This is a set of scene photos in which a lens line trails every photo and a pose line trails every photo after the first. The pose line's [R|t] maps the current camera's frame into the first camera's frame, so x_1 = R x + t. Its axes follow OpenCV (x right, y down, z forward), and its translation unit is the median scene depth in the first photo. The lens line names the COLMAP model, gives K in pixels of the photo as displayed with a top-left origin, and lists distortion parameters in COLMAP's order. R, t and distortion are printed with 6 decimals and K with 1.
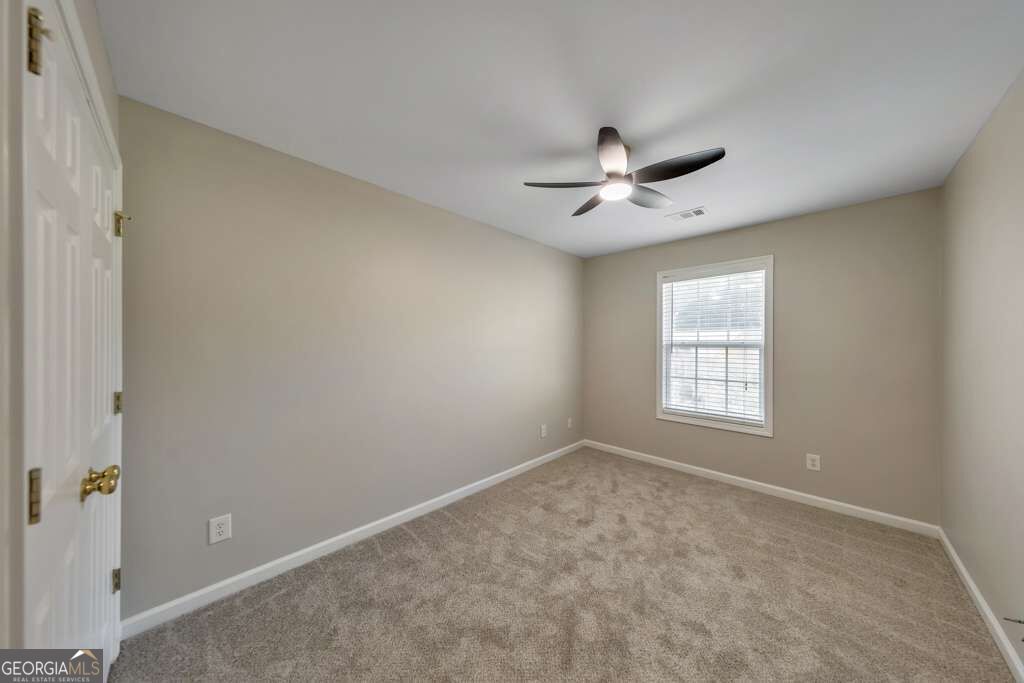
lens RADIAL K [[324.0, 0, 514.8], [0, 324.0, 346.5], [0, 0, 1]] dist [0.005820, -0.000055]
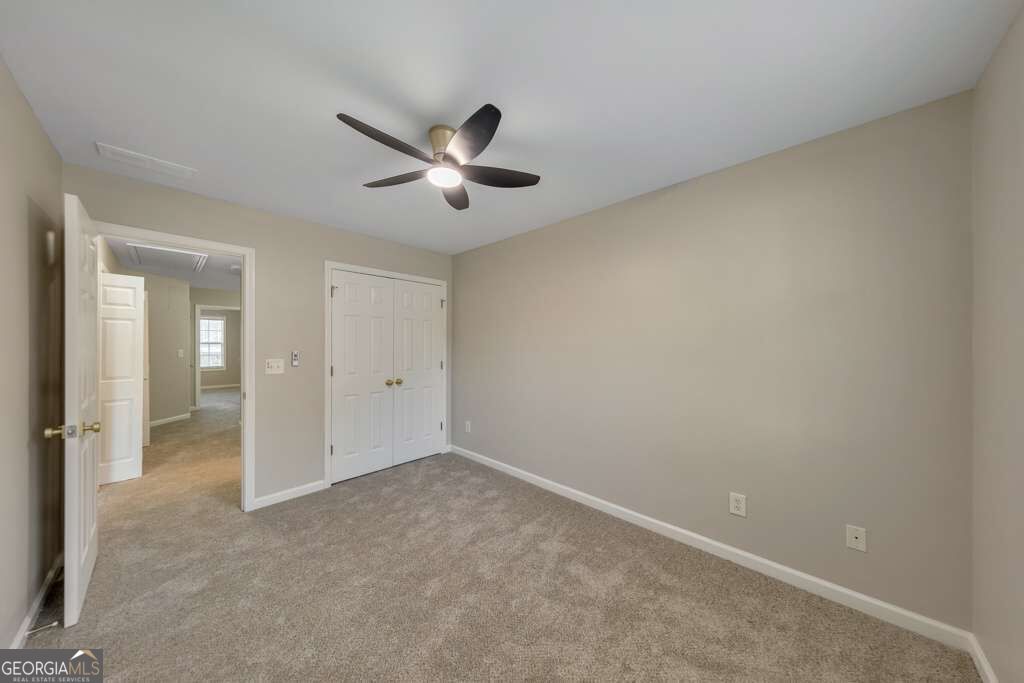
lens RADIAL K [[324.0, 0, 514.8], [0, 324.0, 346.5], [0, 0, 1]] dist [0.005820, -0.000055]
pose [[0.011919, 0.011094, -0.999867, 0.754802], [-0.002149, 0.999936, 0.011069, -0.015776], [0.999927, 0.002016, 0.011942, 0.727146]]
